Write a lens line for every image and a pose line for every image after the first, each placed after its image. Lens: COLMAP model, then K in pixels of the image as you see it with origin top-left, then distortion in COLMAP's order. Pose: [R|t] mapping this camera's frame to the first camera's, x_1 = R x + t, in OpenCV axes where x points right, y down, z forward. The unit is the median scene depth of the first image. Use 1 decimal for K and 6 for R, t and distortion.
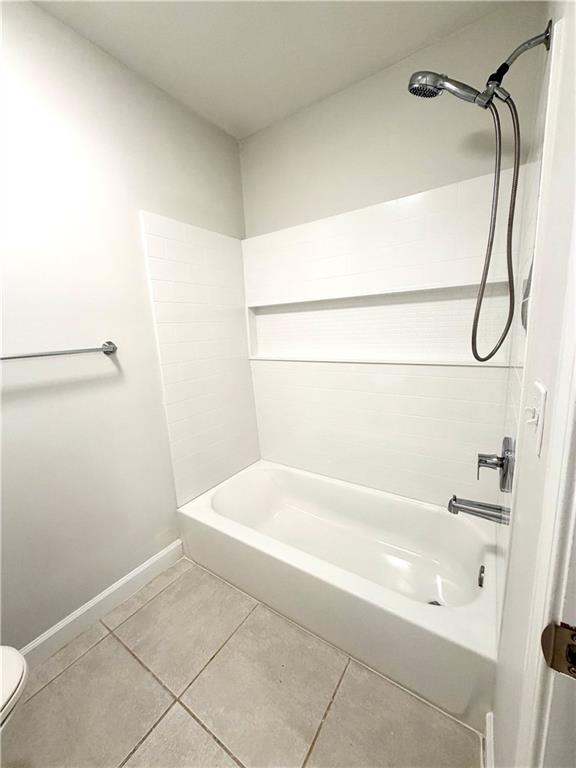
lens RADIAL K [[308.6, 0, 288.1], [0, 308.6, 382.8], [0, 0, 1]] dist [0.004047, 0.000467]
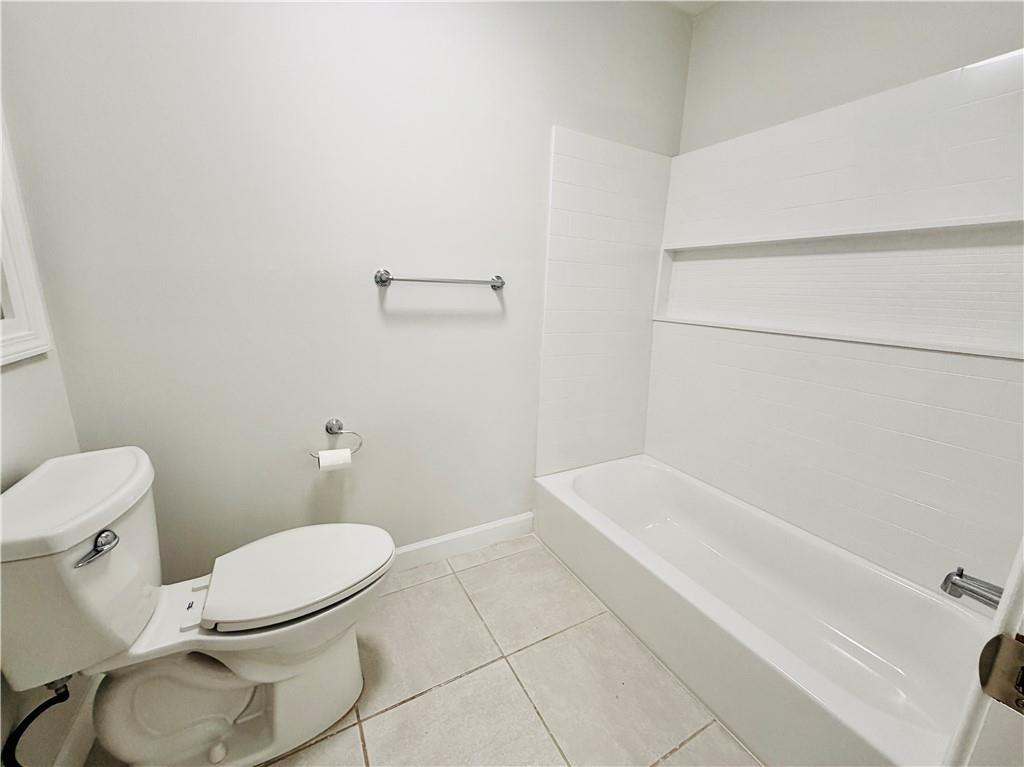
lens RADIAL K [[411.5, 0, 512.7], [0, 411.5, 383.9], [0, 0, 1]] dist [0.004047, 0.000467]
pose [[0.888562, 0.179813, -0.422048, 0.030216], [-0.159902, 0.983684, 0.082447, 0.065702], [0.429987, -0.005773, 0.902817, -0.078629]]
